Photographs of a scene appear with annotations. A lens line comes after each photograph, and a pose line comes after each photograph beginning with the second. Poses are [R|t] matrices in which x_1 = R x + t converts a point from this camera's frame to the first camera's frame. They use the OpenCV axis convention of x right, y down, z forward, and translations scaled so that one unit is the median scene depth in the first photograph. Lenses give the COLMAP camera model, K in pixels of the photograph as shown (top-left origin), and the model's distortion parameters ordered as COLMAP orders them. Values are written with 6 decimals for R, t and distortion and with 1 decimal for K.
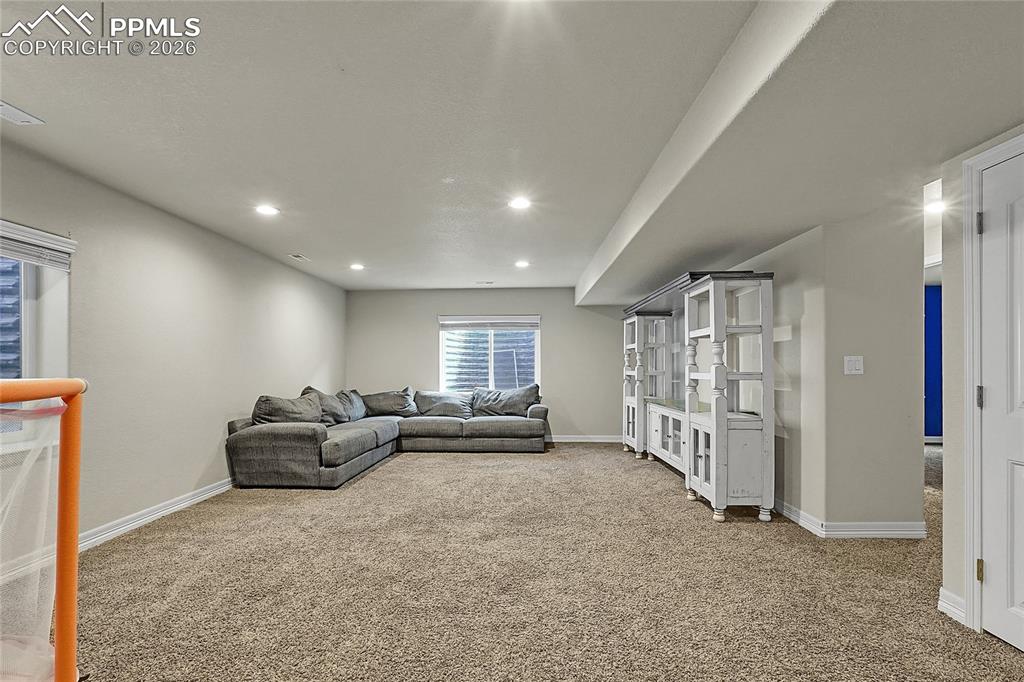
lens RADIAL K [[476.6, 0, 502.6], [0, 476.6, 367.4], [0, 0, 1]] dist [-0.013991, 0.004142]
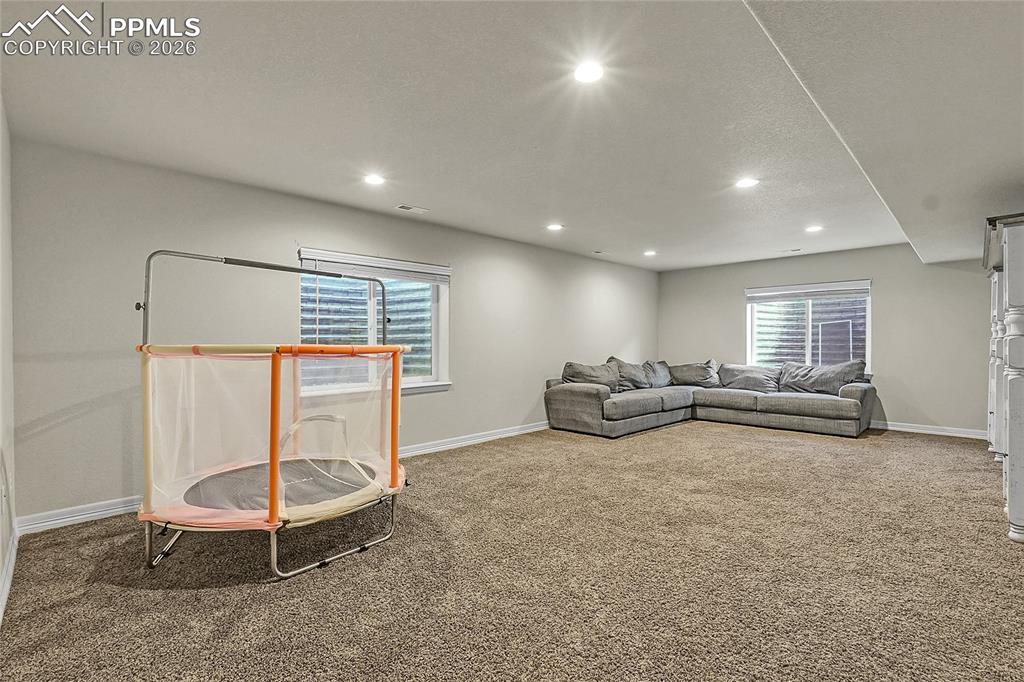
lens RADIAL K [[476.6, 0, 518.5], [0, 476.6, 342.1], [0, 0, 1]] dist [-0.013991, 0.004142]
pose [[0.740301, 0.000522, -0.672275, 0.235167], [0.000905, 0.999998, 0.001773, 0.000743], [0.672275, -0.001921, 0.740299, -0.067629]]
